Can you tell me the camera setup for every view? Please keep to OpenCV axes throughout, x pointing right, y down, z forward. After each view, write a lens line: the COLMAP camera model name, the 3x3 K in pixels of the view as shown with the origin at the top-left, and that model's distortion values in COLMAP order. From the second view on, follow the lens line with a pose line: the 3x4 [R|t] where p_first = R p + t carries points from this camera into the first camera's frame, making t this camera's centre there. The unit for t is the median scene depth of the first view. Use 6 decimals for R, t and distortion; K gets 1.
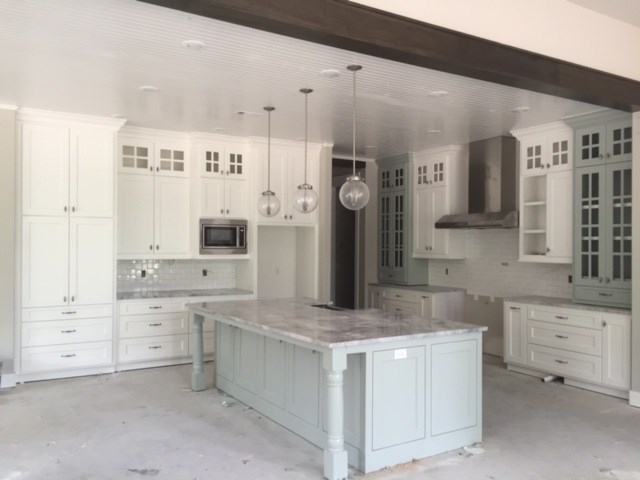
lens RADIAL K [[562.4, 0, 320.4], [0, 562.4, 241.8], [0, 0, 1]] dist [0.068379, -0.004952]
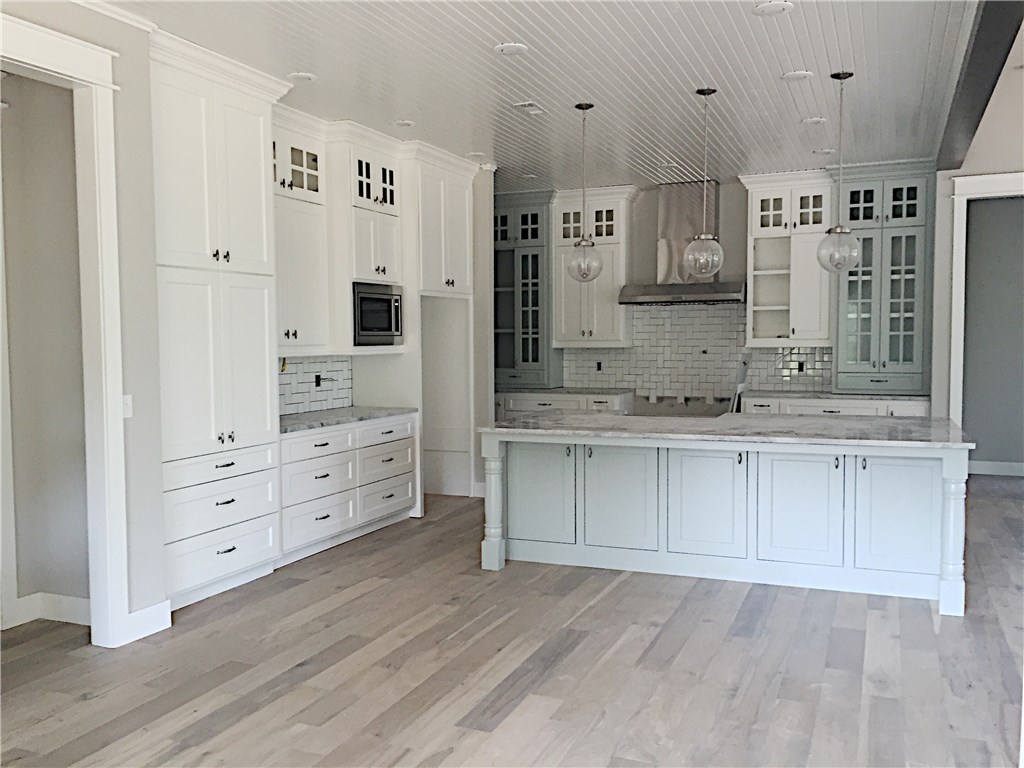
lens RADIAL K [[899.9, 0, 515.5], [0, 899.9, 383.6], [0, 0, 1]] dist [0.068379, -0.004952]
pose [[0.801407, -0.043297, 0.596550, -0.612803], [0.009377, 0.998163, 0.059848, 0.007186], [-0.598046, -0.042369, 0.800341, 0.188734]]
